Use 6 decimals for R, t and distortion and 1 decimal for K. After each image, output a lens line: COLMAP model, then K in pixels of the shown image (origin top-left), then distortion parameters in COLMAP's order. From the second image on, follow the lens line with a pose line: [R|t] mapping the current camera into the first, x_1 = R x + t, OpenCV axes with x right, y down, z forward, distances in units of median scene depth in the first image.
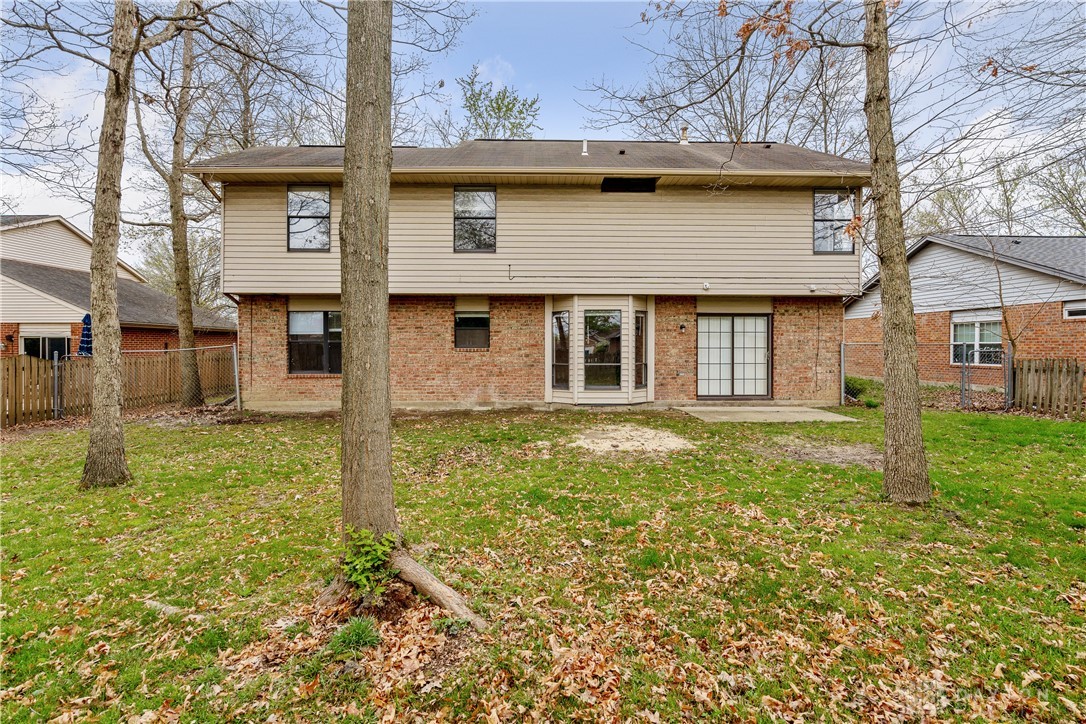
lens RADIAL K [[510.5, 0, 538.6], [0, 510.5, 352.7], [0, 0, 1]] dist [0.000678, -0.000888]
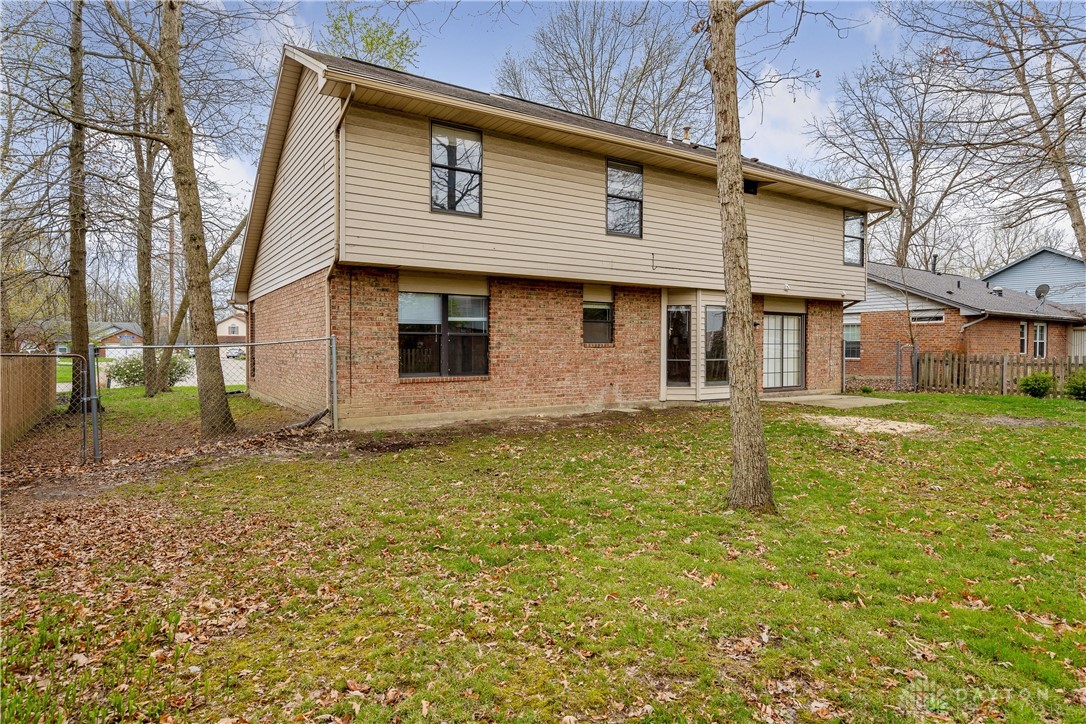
lens RADIAL K [[624.1, 0, 548.1], [0, 624.1, 363.0], [0, 0, 1]] dist [0.003306, 0.000120]
pose [[0.846946, -0.013377, 0.531511, -0.778410], [0.003734, 0.999808, 0.019212, 0.004072], [-0.531667, -0.014287, 0.846833, 0.131846]]
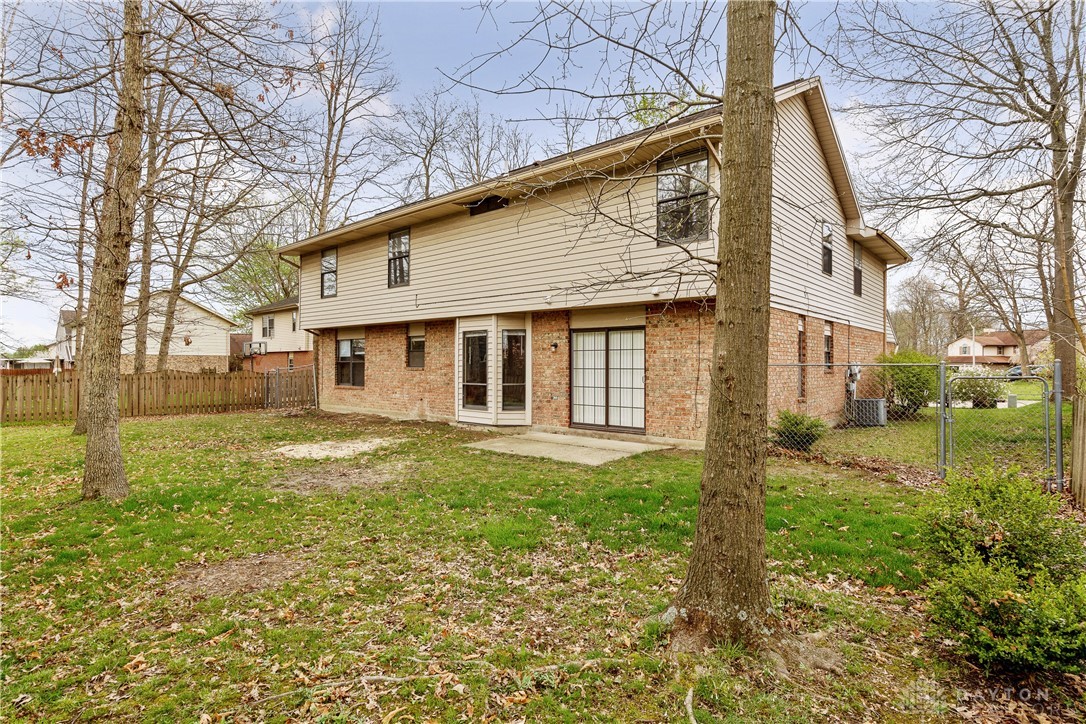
lens RADIAL K [[551.9, 0, 547.9], [0, 551.9, 364.0], [0, 0, 1]] dist [0.001099, 0.000200]
pose [[0.743582, 0.000872, -0.668644, 0.931764], [-0.010987, 0.999880, -0.010914, -0.006322], [0.668554, 0.015462, 0.743503, 0.268250]]
